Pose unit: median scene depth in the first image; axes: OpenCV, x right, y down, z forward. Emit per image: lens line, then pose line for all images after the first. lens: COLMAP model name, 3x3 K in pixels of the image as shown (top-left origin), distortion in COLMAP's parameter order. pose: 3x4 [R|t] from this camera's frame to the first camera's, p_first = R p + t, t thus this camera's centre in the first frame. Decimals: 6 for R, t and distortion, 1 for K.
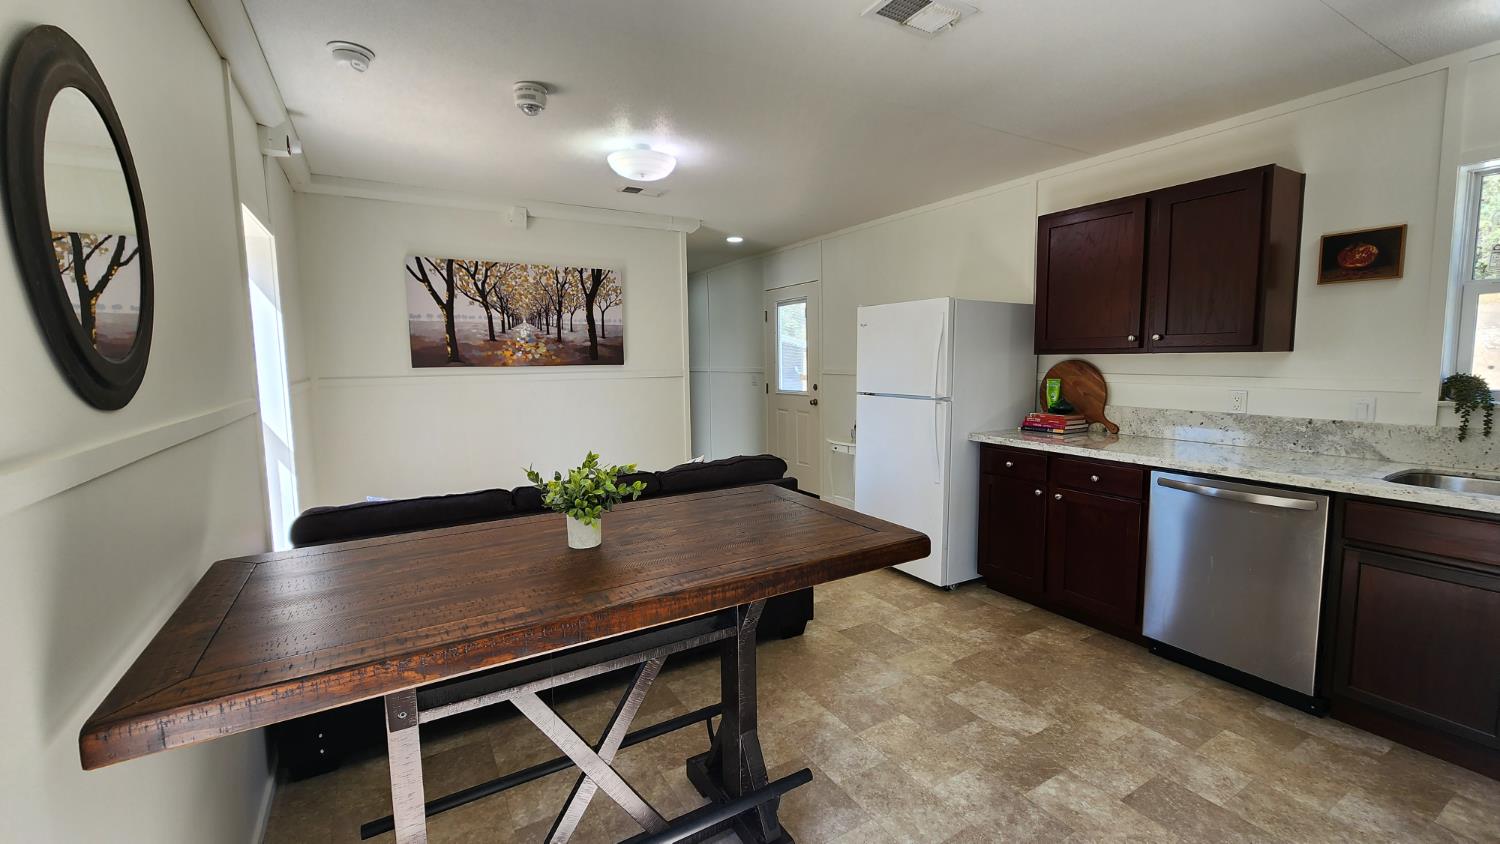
lens RADIAL K [[623.2, 0, 758.6], [0, 623.2, 428.0], [0, 0, 1]] dist [0.003125, 0.001025]
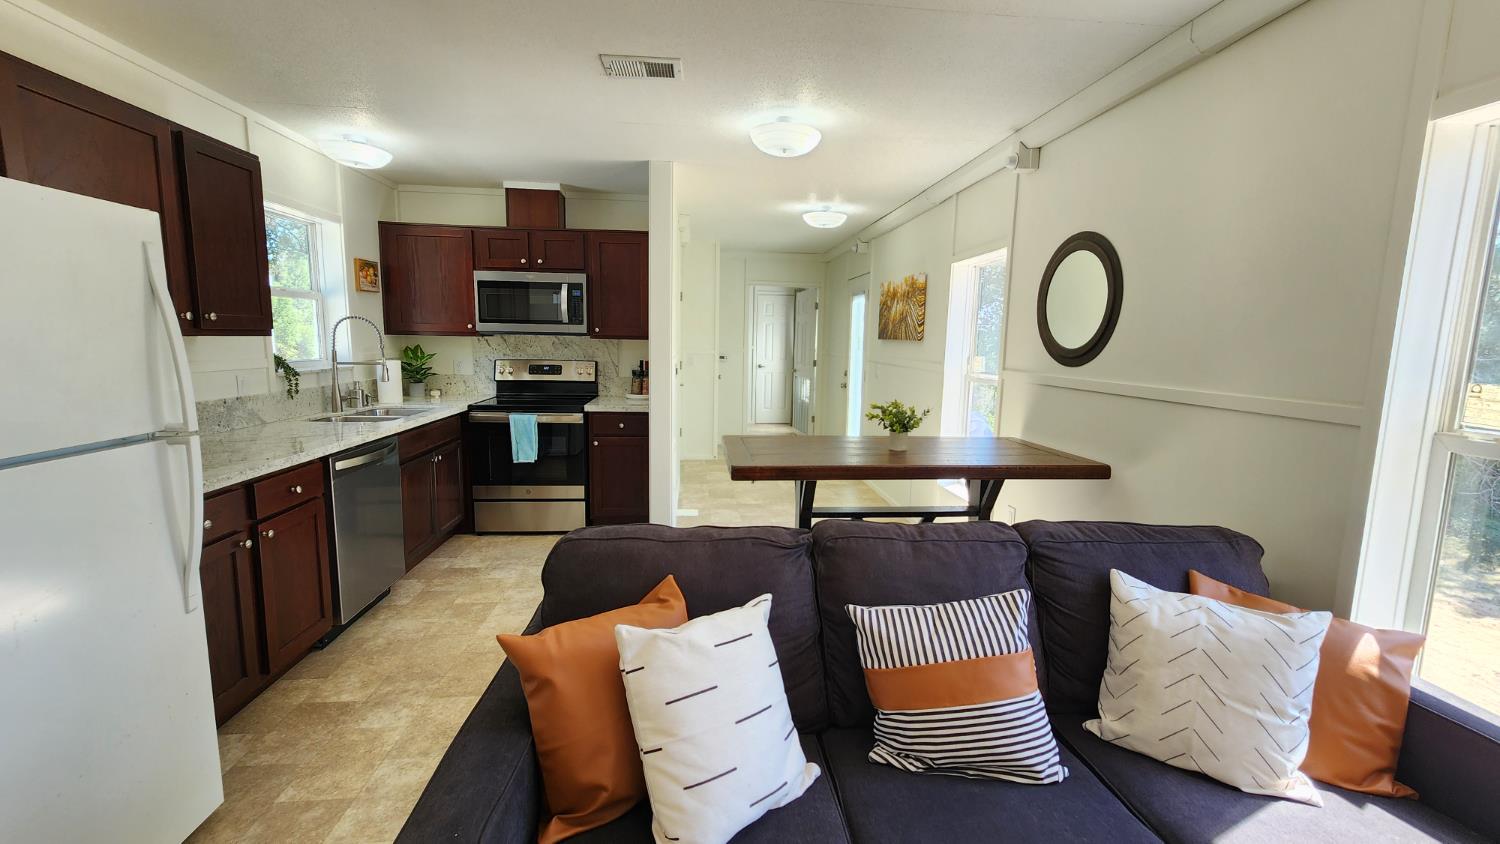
lens RADIAL K [[613.1, 0, 753.7], [0, 613.1, 418.9], [0, 0, 1]] dist [-0.000303, 0.000213]
pose [[-0.901378, -0.055006, 0.429525, -0.325939], [0.049949, 0.972072, 0.229305, -0.154277], [-0.430142, 0.228145, -0.873457, 1.353762]]
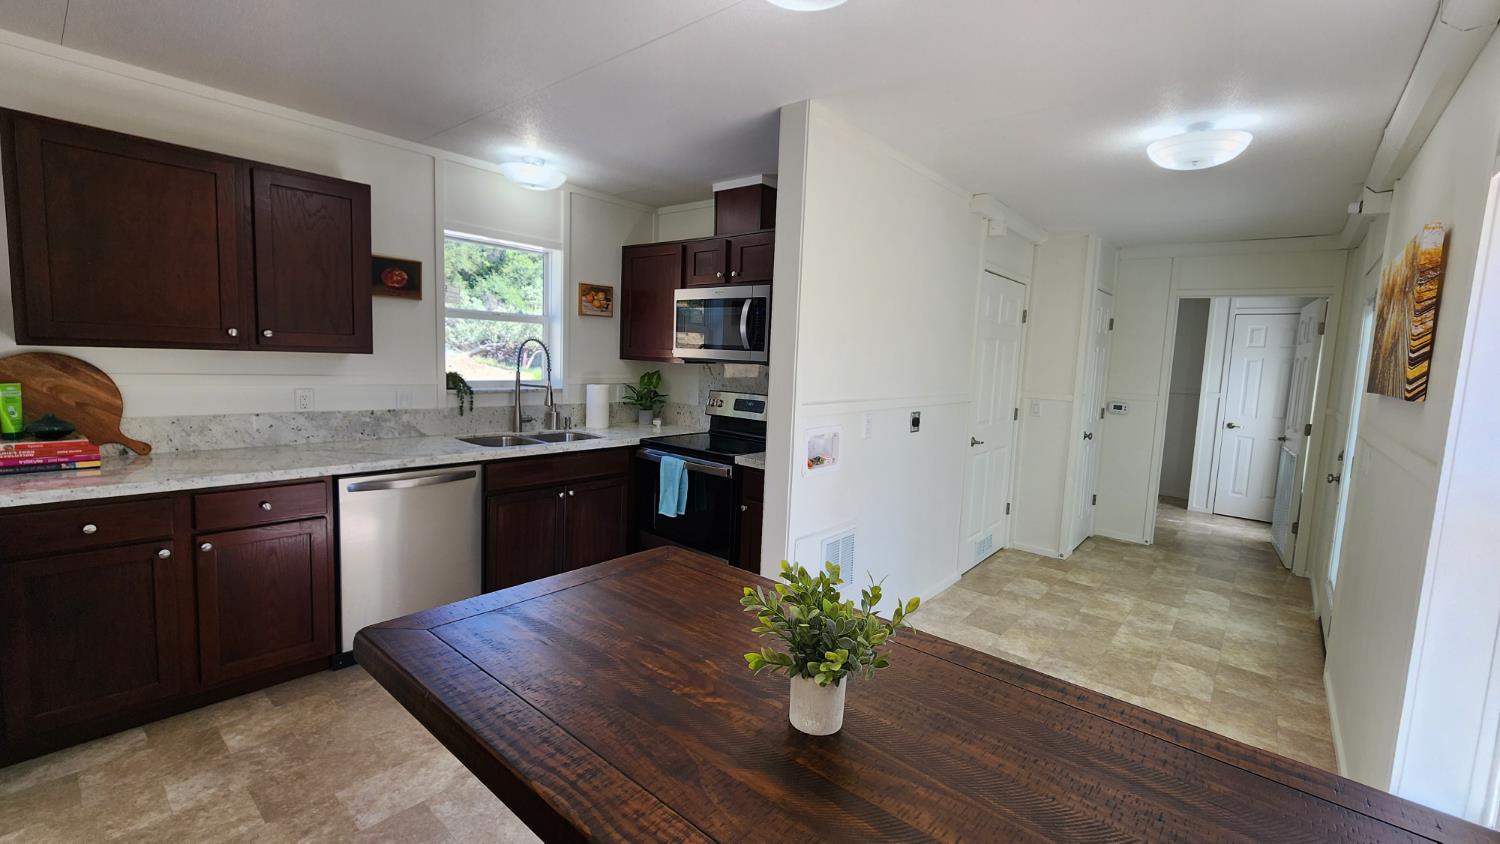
lens RADIAL K [[617.3, 0, 756.9], [0, 617.3, 419.9], [0, 0, 1]] dist [-0.001293, 0.000538]
pose [[-0.322229, -0.094031, 0.941980, -0.388532], [0.073853, 0.989525, 0.124041, -0.077029], [-0.943777, 0.109538, -0.311909, 0.605089]]
